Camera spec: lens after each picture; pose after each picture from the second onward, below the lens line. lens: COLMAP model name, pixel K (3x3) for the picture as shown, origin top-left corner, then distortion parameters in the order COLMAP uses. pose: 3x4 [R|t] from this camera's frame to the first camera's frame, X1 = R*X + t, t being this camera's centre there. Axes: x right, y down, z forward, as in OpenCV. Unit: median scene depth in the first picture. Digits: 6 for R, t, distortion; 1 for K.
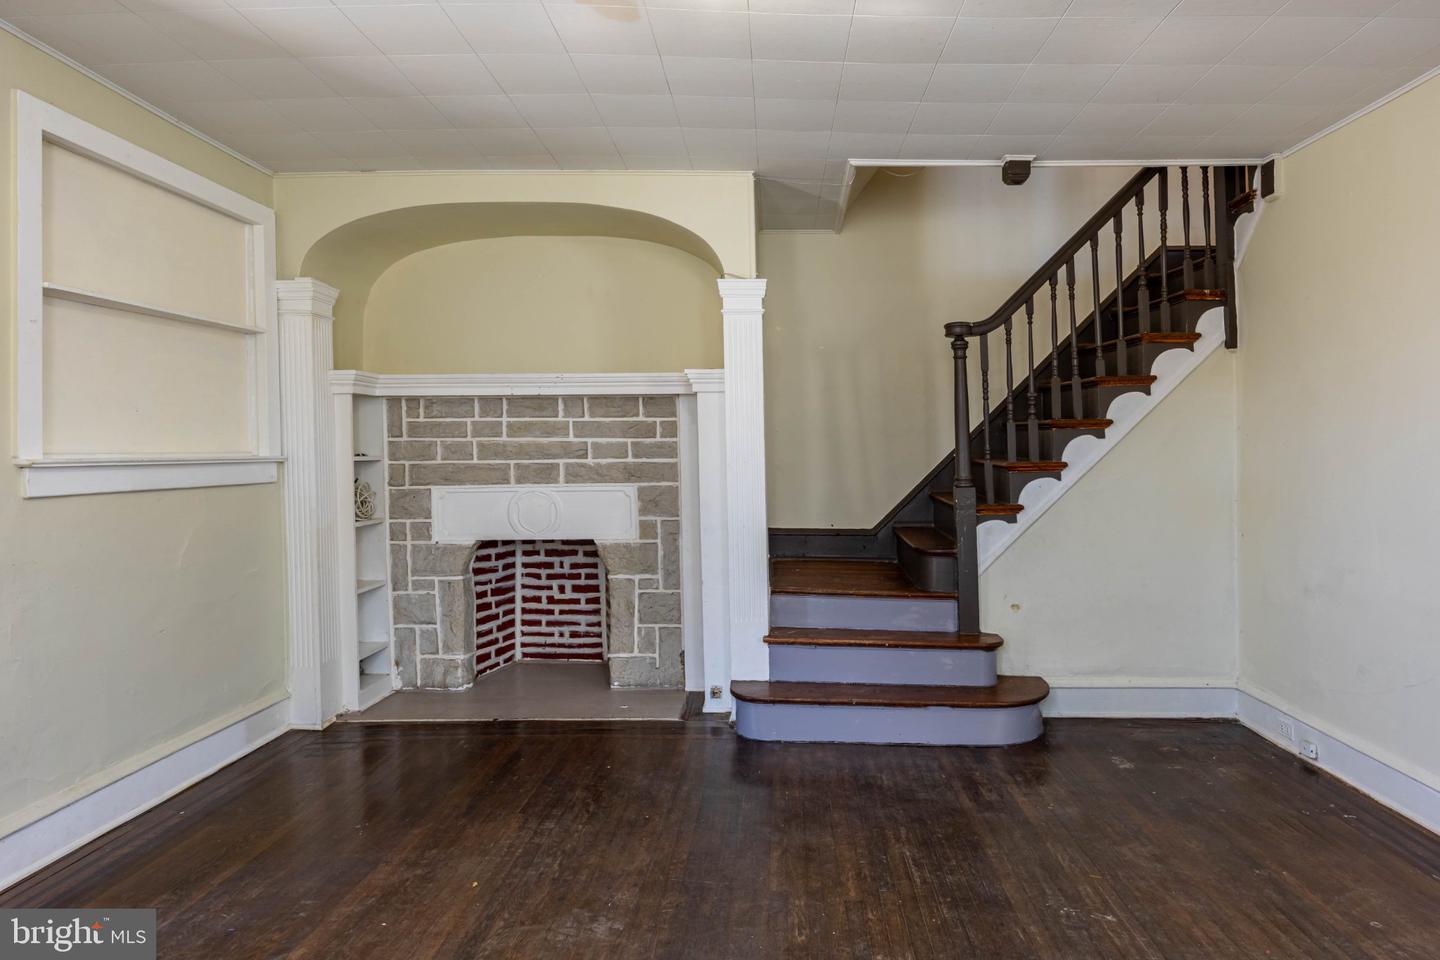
lens RADIAL K [[805.2, 0, 730.1], [0, 805.2, 472.9], [0, 0, 1]] dist [0.001093, -0.000356]
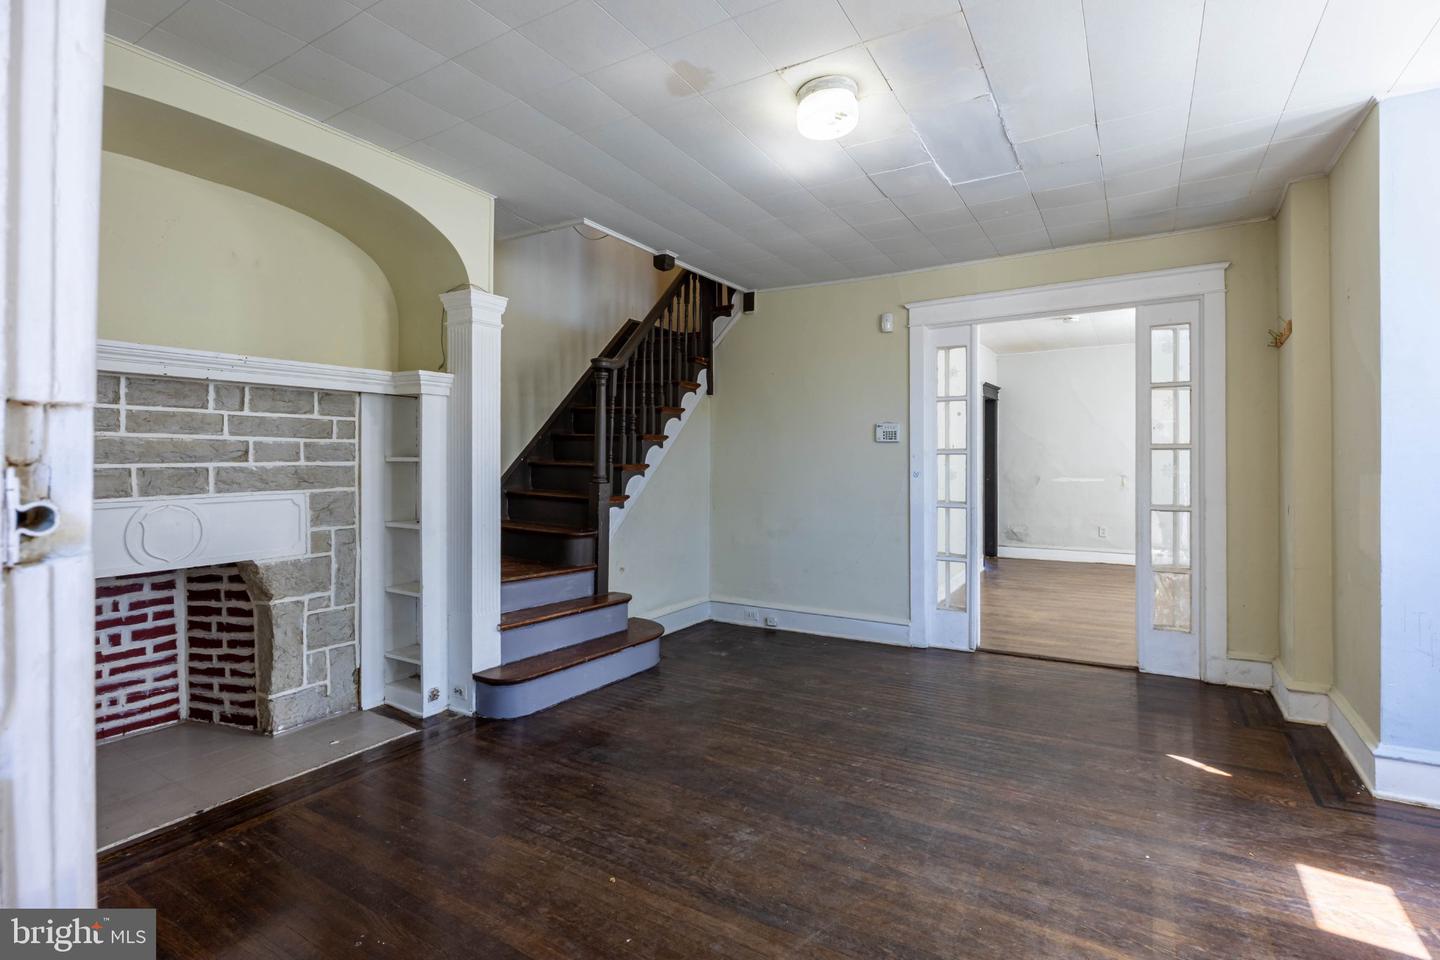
lens RADIAL K [[692.7, 0, 715.0], [0, 692.7, 465.8], [0, 0, 1]] dist [-0.005517, 0.000515]
pose [[0.516226, -0.004755, 0.856439, -0.581677], [0.019304, 0.999795, -0.006085, -0.000067], [-0.856235, 0.019674, 0.516212, 0.254842]]
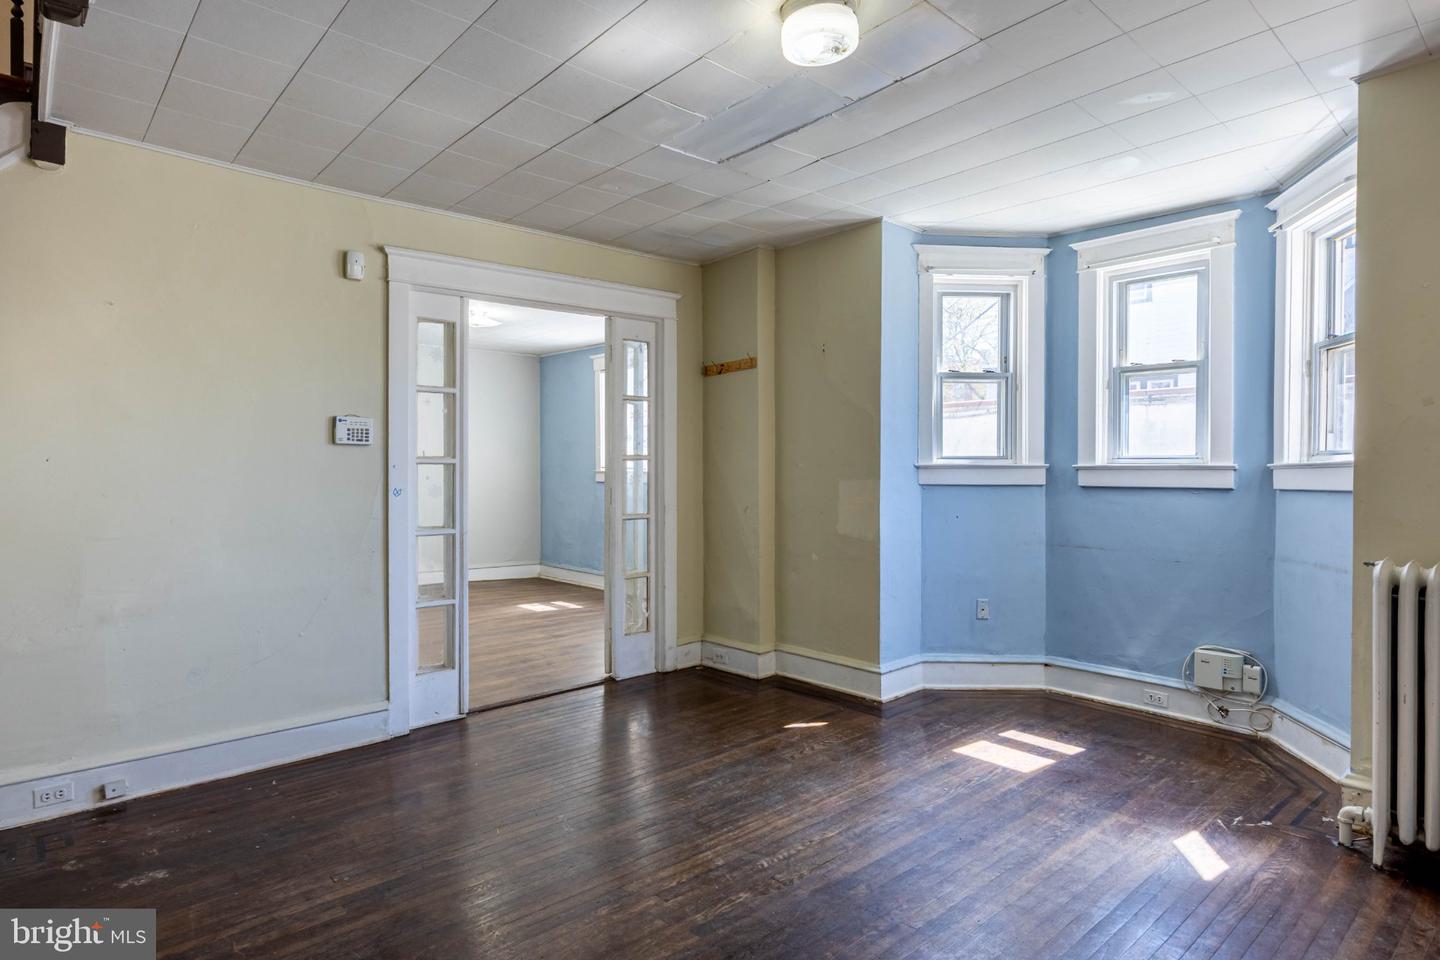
lens RADIAL K [[805.2, 0, 717.8], [0, 805.2, 484.2], [0, 0, 1]] dist [0.001093, -0.000356]
pose [[-0.674776, -0.008442, 0.737974, -0.370015], [0.023884, 0.999161, 0.033268, -0.018612], [-0.737636, 0.040074, -0.674008, 0.934859]]
